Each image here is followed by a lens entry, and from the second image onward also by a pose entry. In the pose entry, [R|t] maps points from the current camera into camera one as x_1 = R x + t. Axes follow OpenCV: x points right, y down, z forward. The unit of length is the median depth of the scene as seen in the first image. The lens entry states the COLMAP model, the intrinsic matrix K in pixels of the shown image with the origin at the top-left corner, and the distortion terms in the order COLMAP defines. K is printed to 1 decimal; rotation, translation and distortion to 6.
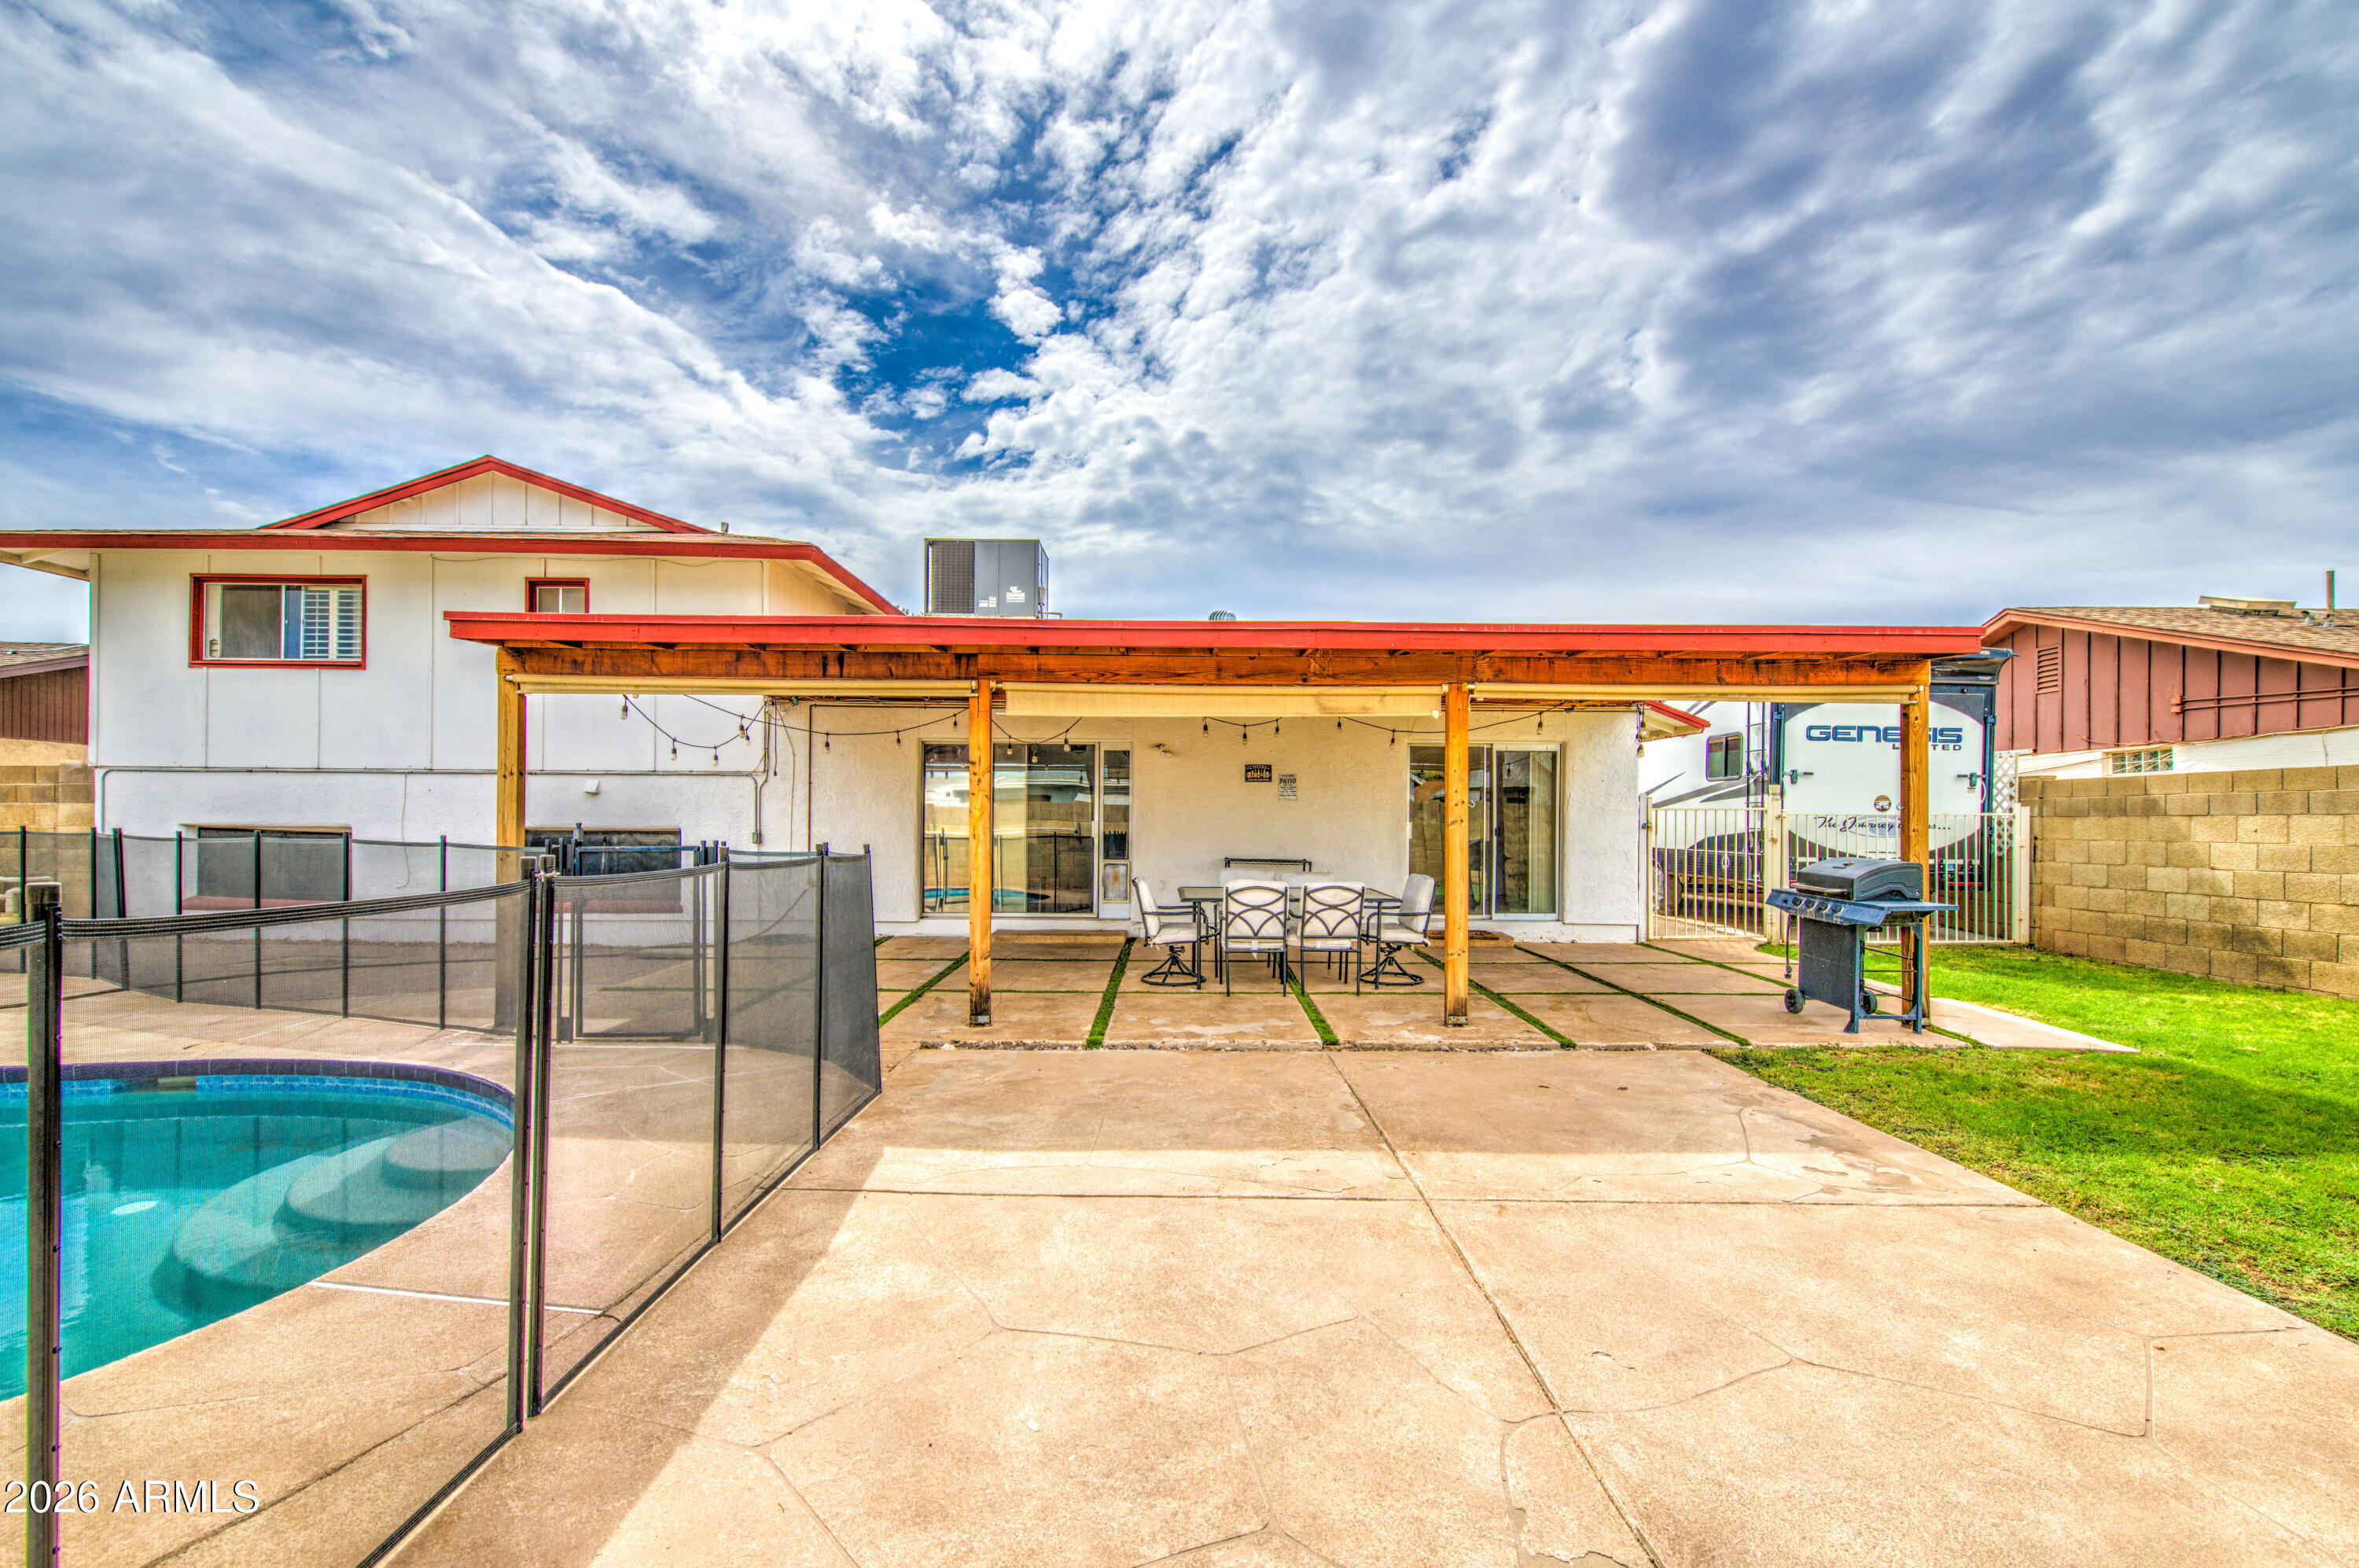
lens RADIAL K [[1001.2, 0, 1189.9], [0, 1001.2, 824.4], [0, 0, 1]] dist [0.015917, -0.003805]
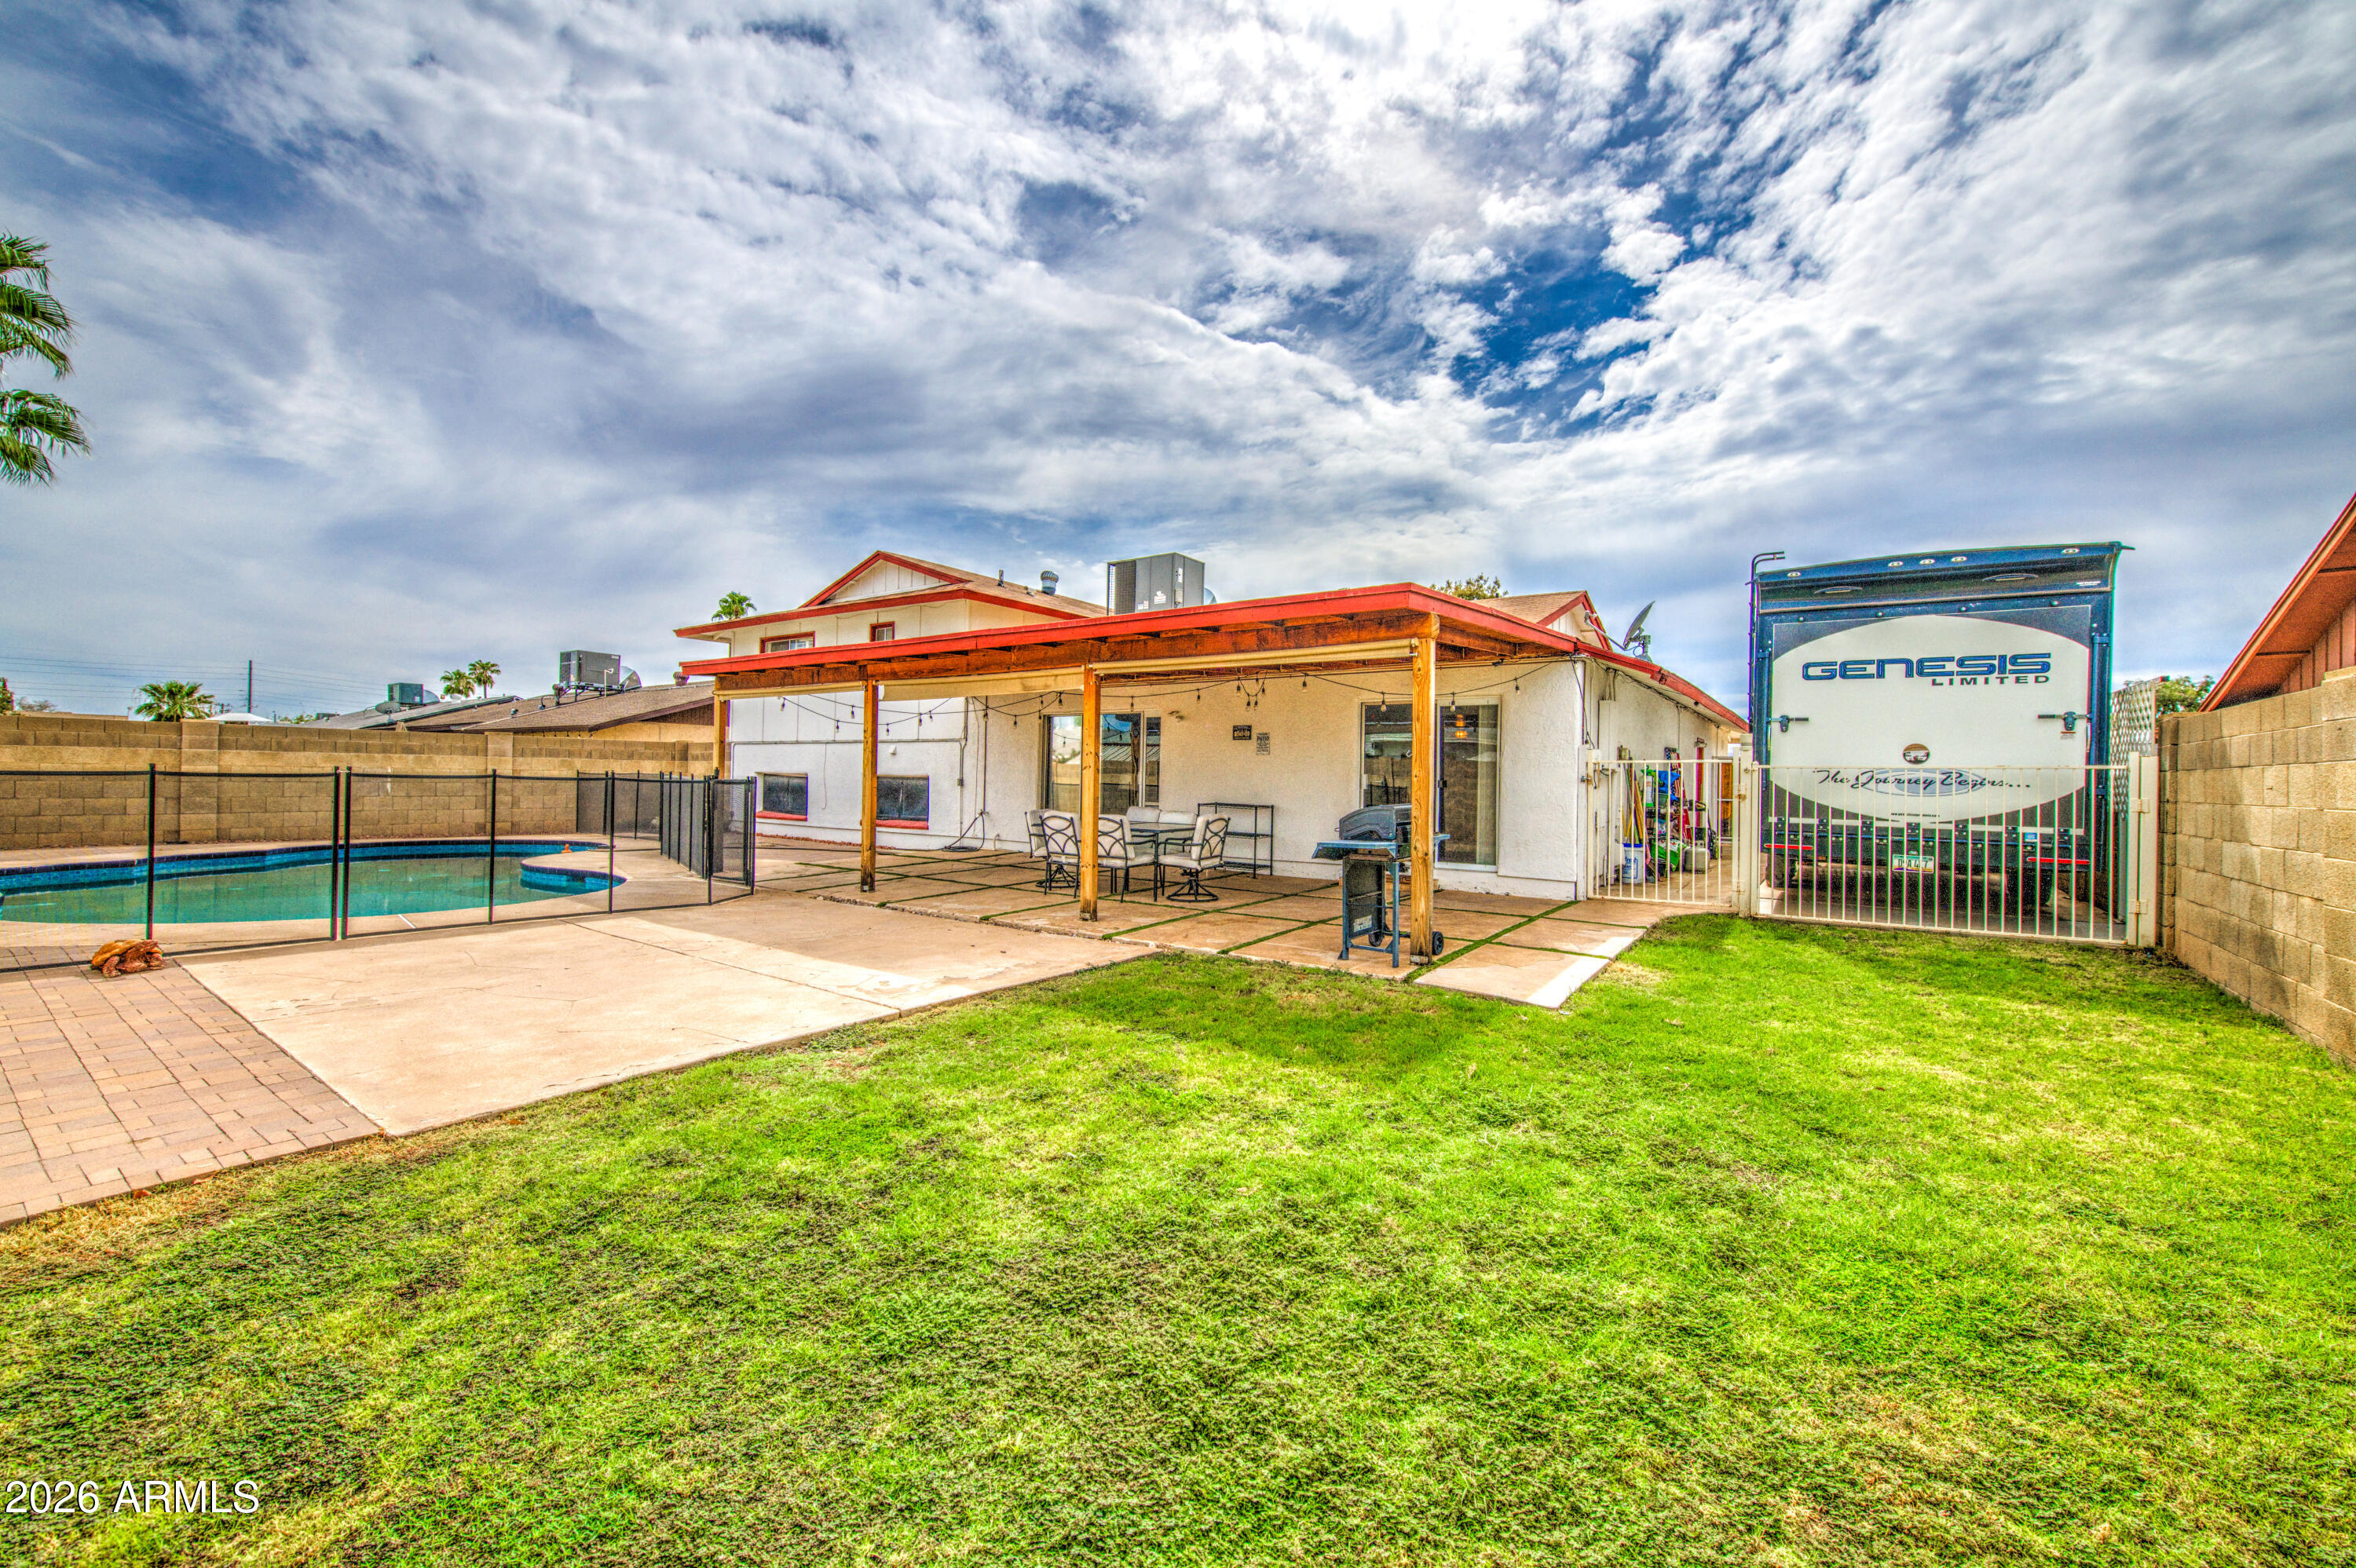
lens RADIAL K [[1007.6, 0, 1257.6], [0, 1007.6, 778.5], [0, 0, 1]] dist [0.006430, -0.001033]
pose [[0.806346, 0.005951, -0.591414, 0.158086], [-0.010413, 0.999937, -0.004136, 0.001630], [0.591352, 0.009493, 0.806358, 0.008975]]
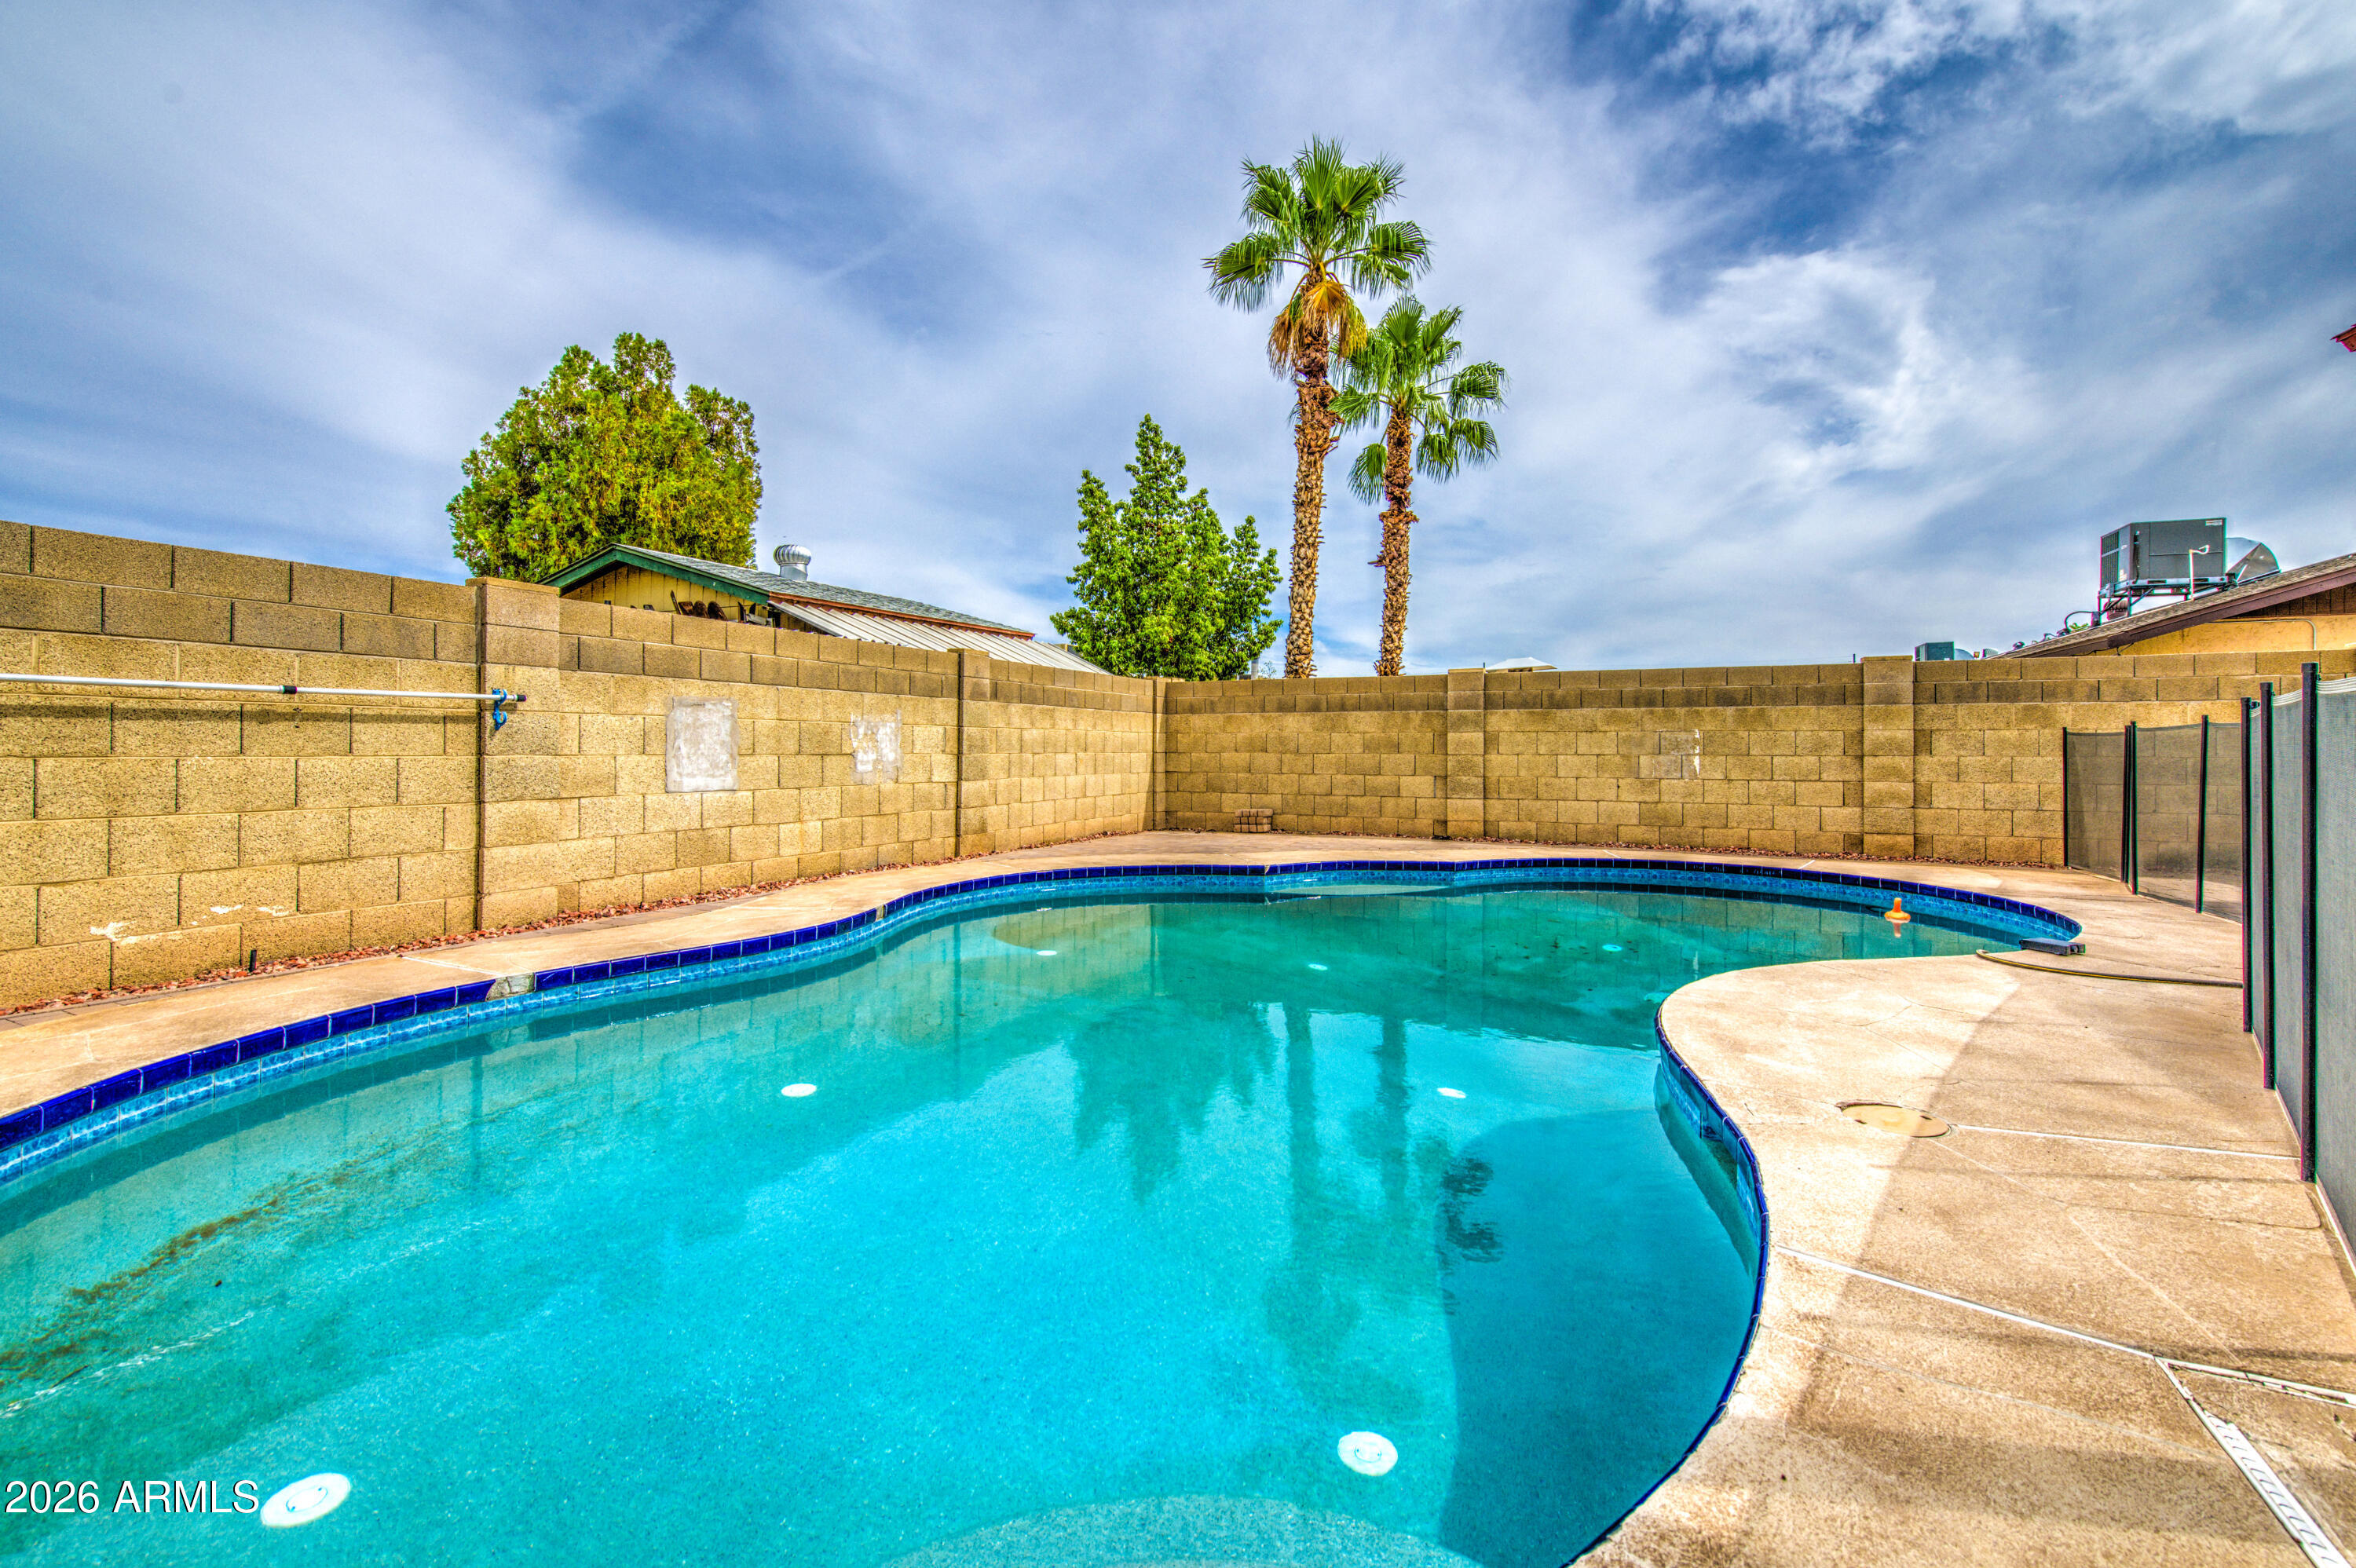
lens RADIAL K [[999.8, 0, 1197.0], [0, 999.8, 742.4], [0, 0, 1]] dist [0.015917, -0.003805]
pose [[-0.439144, -0.010410, -0.898356, -0.032233], [-0.001794, 0.999941, -0.010710, 0.003835], [0.898415, -0.003091, -0.439137, 0.097301]]
